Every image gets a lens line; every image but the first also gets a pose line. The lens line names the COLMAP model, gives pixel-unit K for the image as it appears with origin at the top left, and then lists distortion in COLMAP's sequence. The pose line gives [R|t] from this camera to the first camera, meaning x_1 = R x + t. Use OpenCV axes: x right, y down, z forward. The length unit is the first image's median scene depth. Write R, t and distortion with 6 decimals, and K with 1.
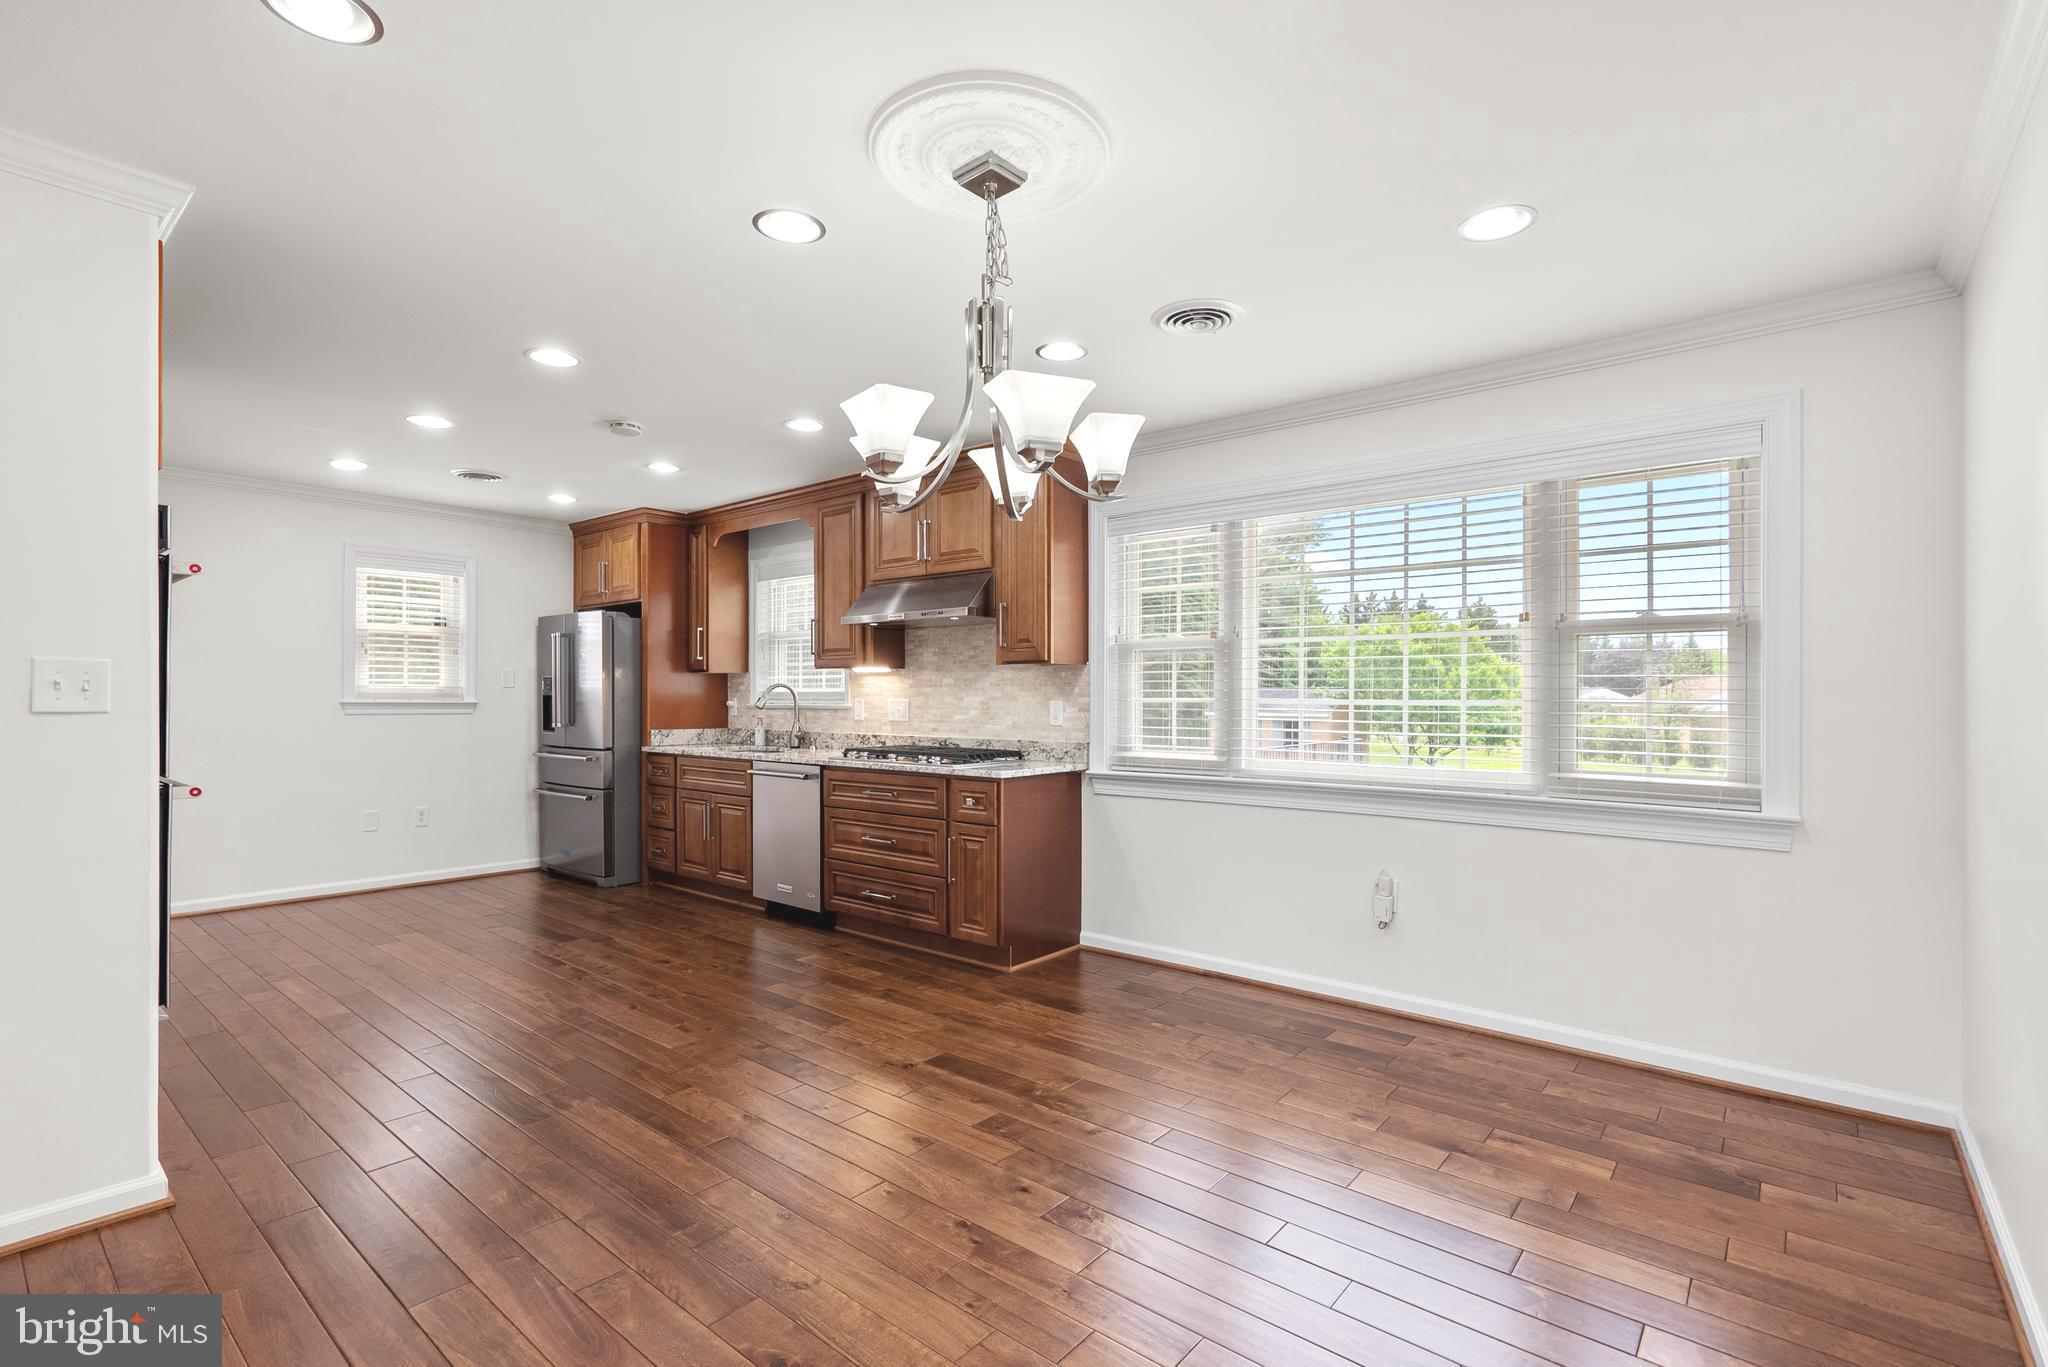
lens RADIAL K [[941.5, 0, 1024.2], [0, 941.5, 697.6], [0, 0, 1]] dist [-0.006611, 0.002364]
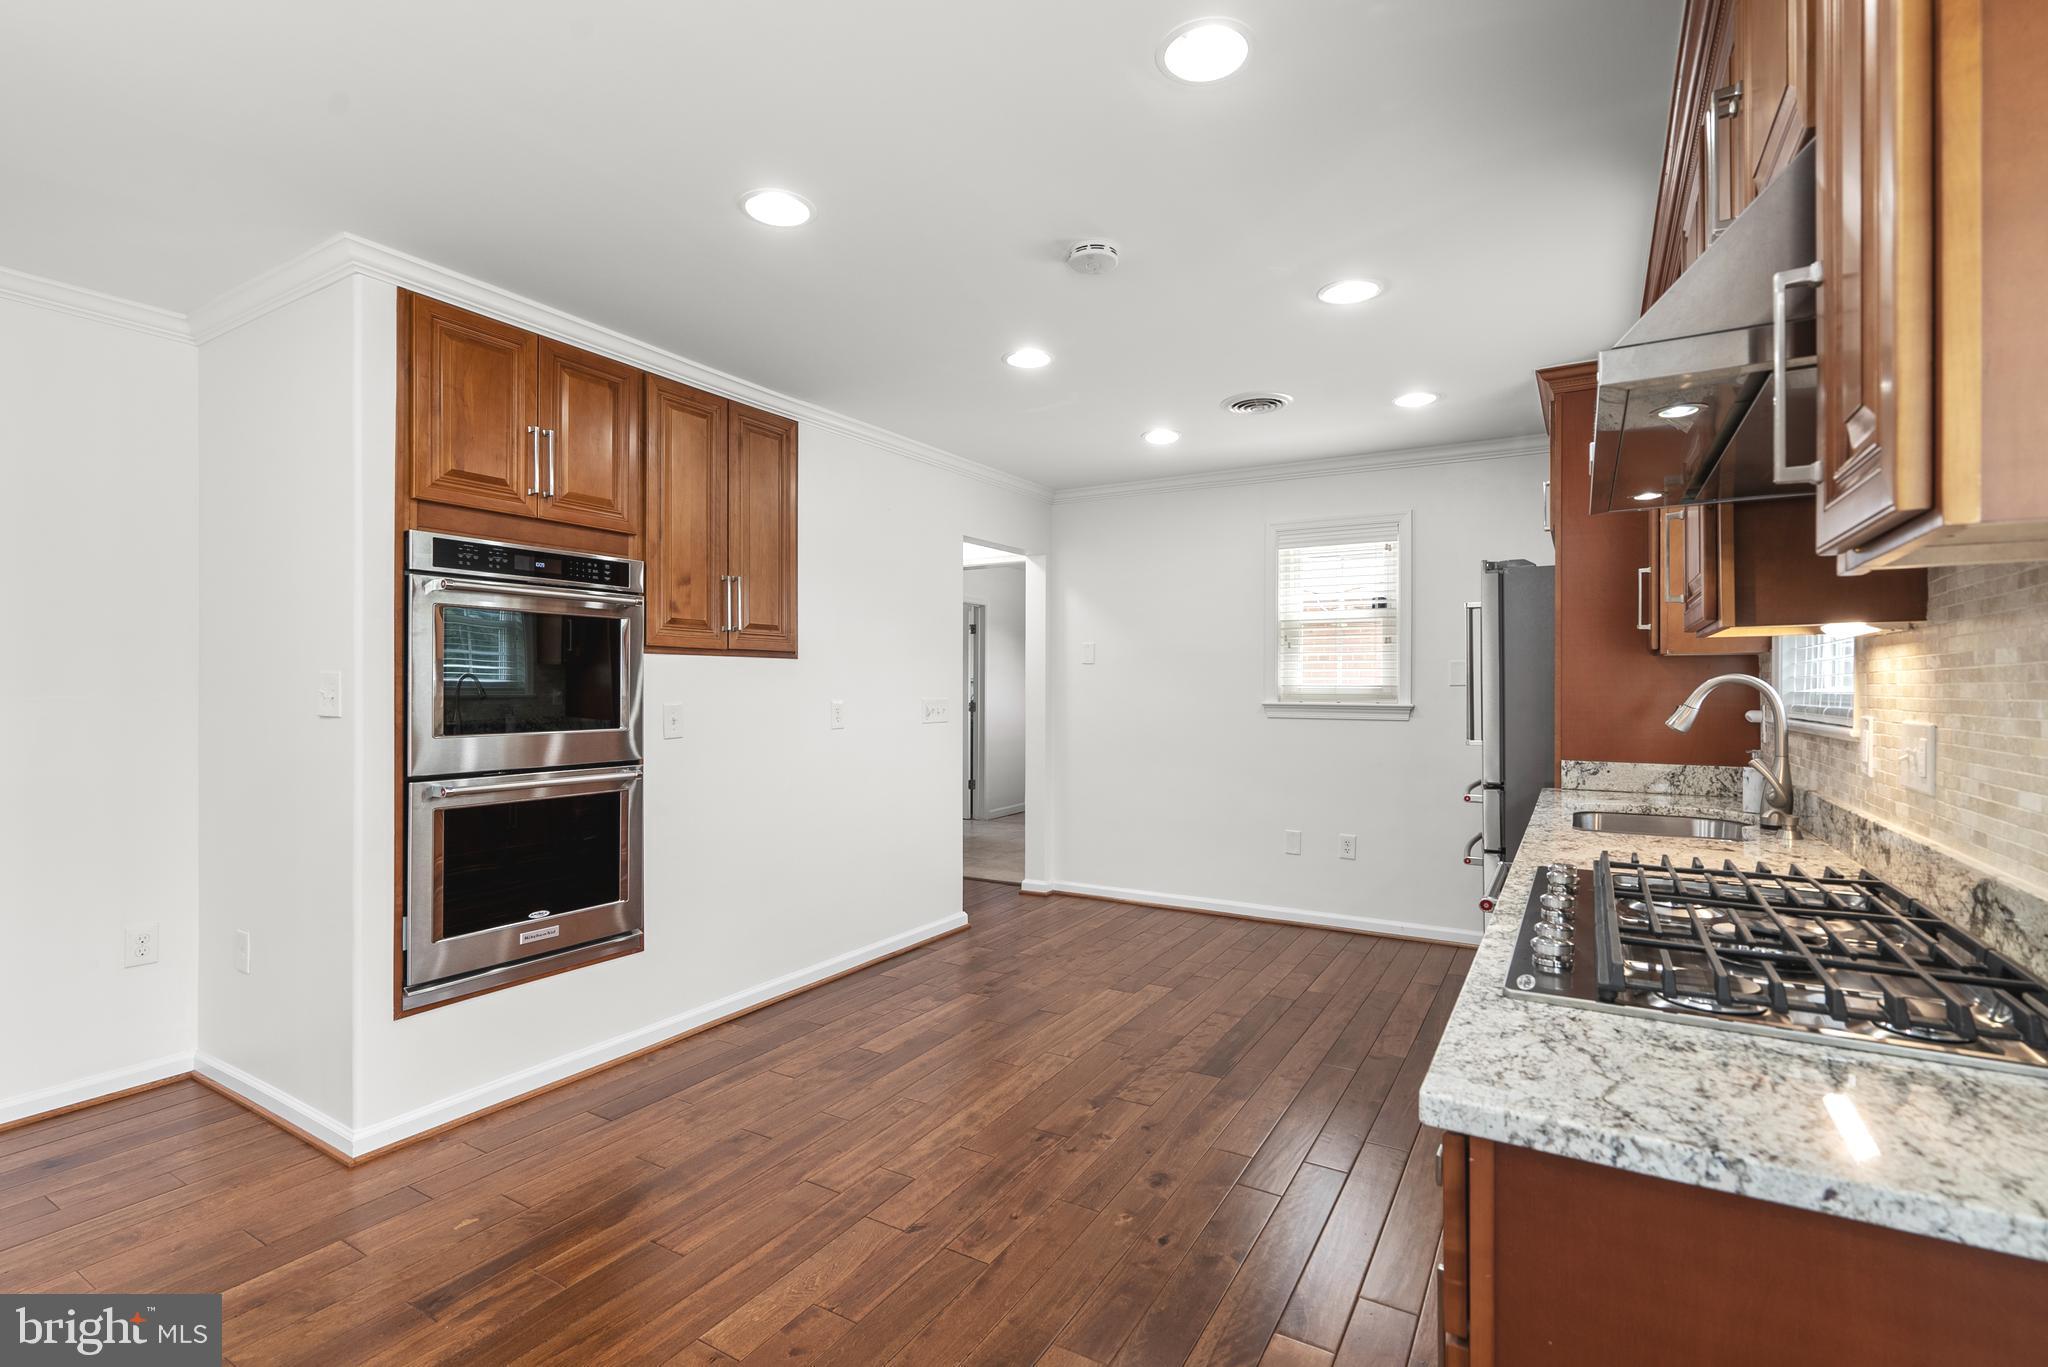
lens RADIAL K [[941.5, 0, 1030.0], [0, 941.5, 689.8], [0, 0, 1]] dist [-0.006611, 0.002364]
pose [[0.158231, -0.000676, -0.987402, 0.138868], [-0.002269, 0.999997, -0.001048, -0.008196], [0.987400, 0.002407, 0.158229, 0.745191]]
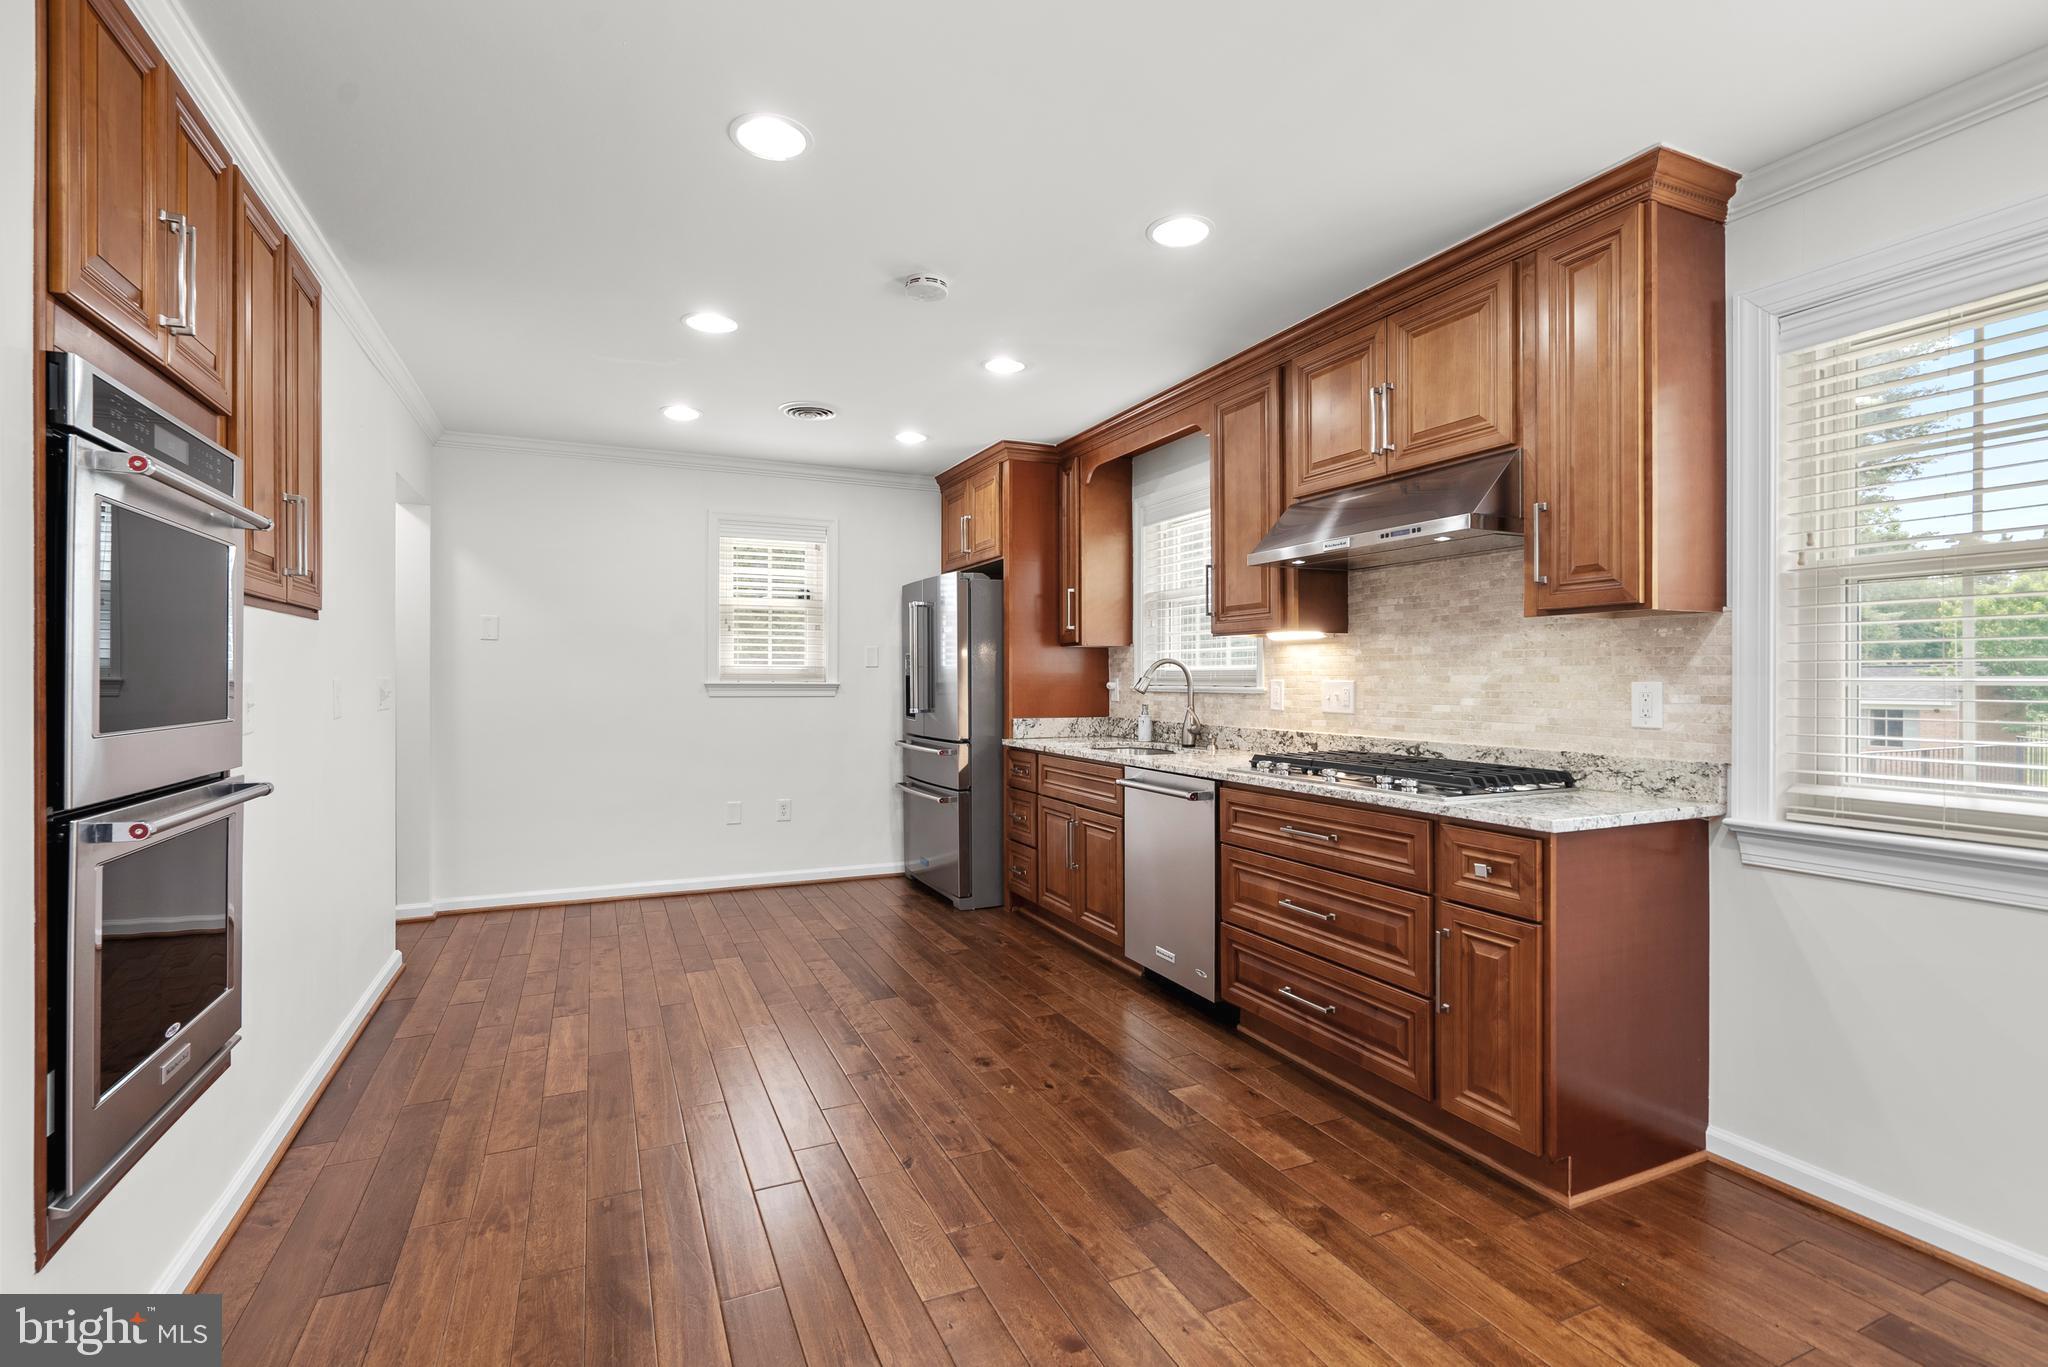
lens RADIAL K [[941.5, 0, 1019.6], [0, 941.5, 678.7], [0, 0, 1]] dist [-0.006611, 0.002364]
pose [[0.900331, -0.001300, -0.435204, -0.053459], [0.001046, 0.999999, -0.000824, 0.001438], [0.435205, 0.000287, 0.900331, 0.350501]]
